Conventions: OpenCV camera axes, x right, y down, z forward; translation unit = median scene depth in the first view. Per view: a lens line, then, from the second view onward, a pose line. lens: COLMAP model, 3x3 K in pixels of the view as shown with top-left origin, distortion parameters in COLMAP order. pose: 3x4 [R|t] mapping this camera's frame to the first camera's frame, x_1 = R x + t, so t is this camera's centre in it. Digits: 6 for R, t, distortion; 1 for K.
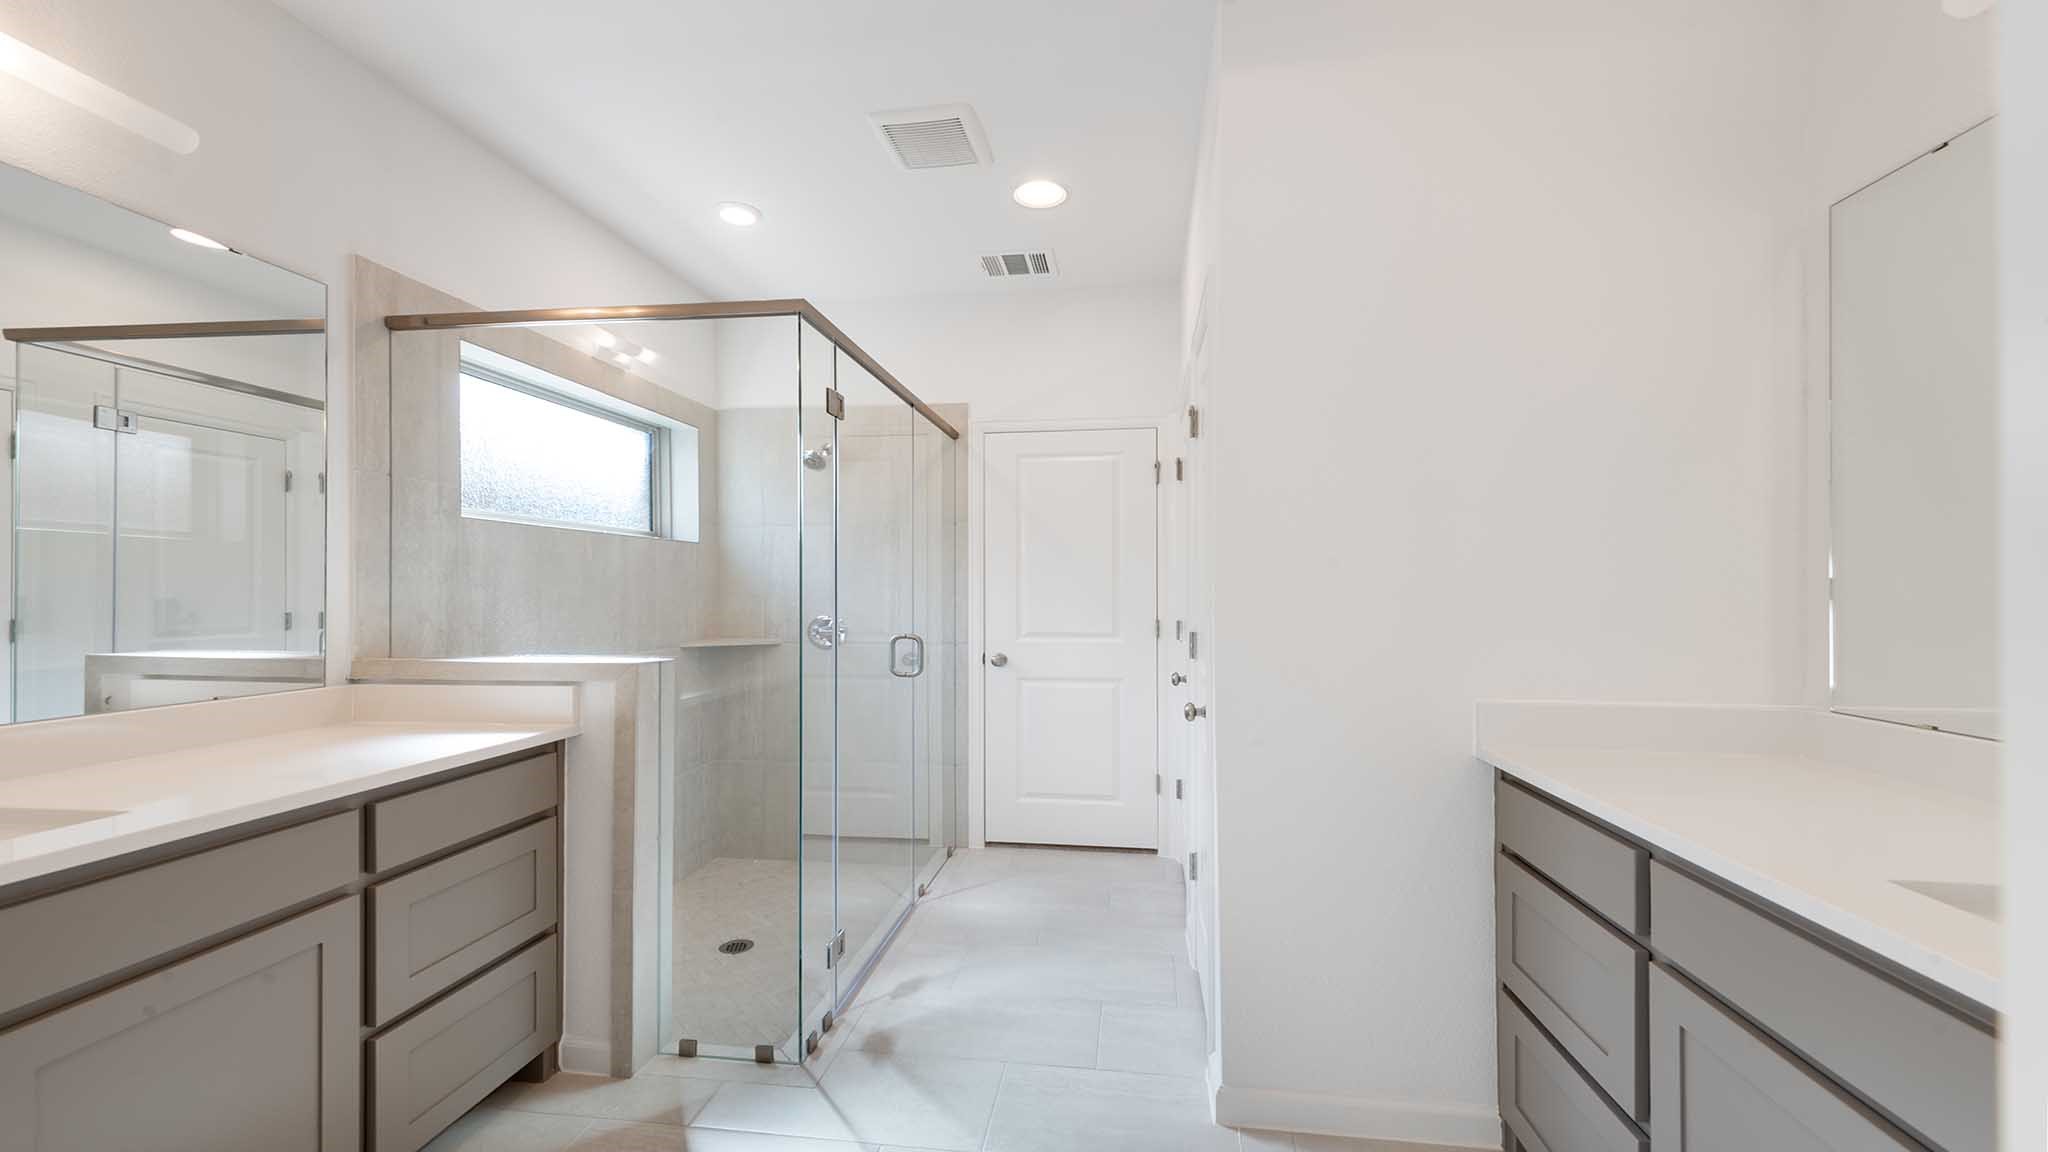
lens RADIAL K [[806.8, 0, 1024.0], [0, 806.8, 576.0], [0, 0, 1]] dist [0.001075, -0.000256]
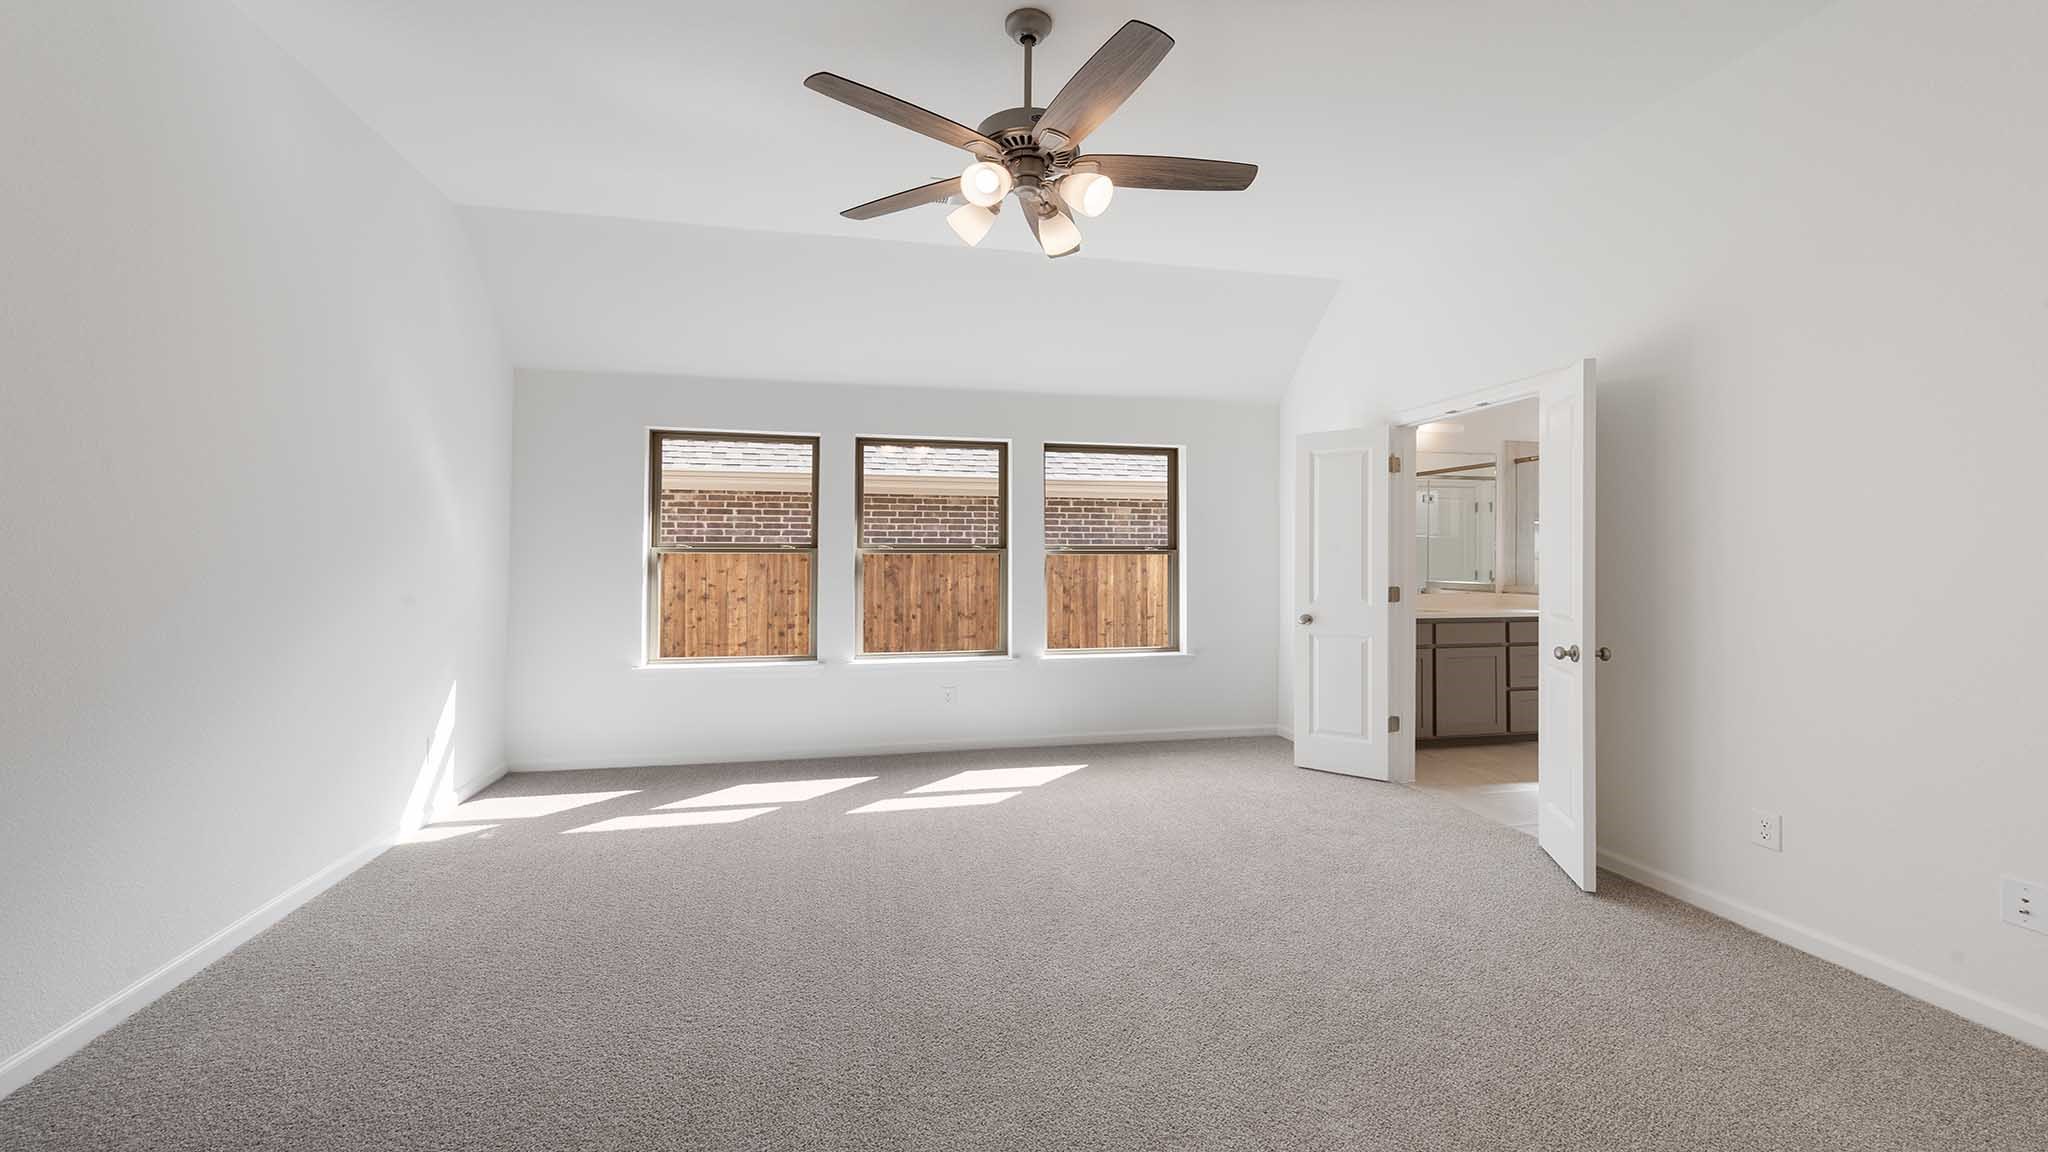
lens RADIAL K [[806.8, 0, 1024.0], [0, 806.8, 576.0], [0, 0, 1]] dist [0.001075, -0.000256]
pose [[0.335297, 0.023338, -0.941823, 1.198596], [0.017336, 0.999371, 0.030935, -0.036940], [0.941953, -0.026700, 0.334682, -1.447503]]
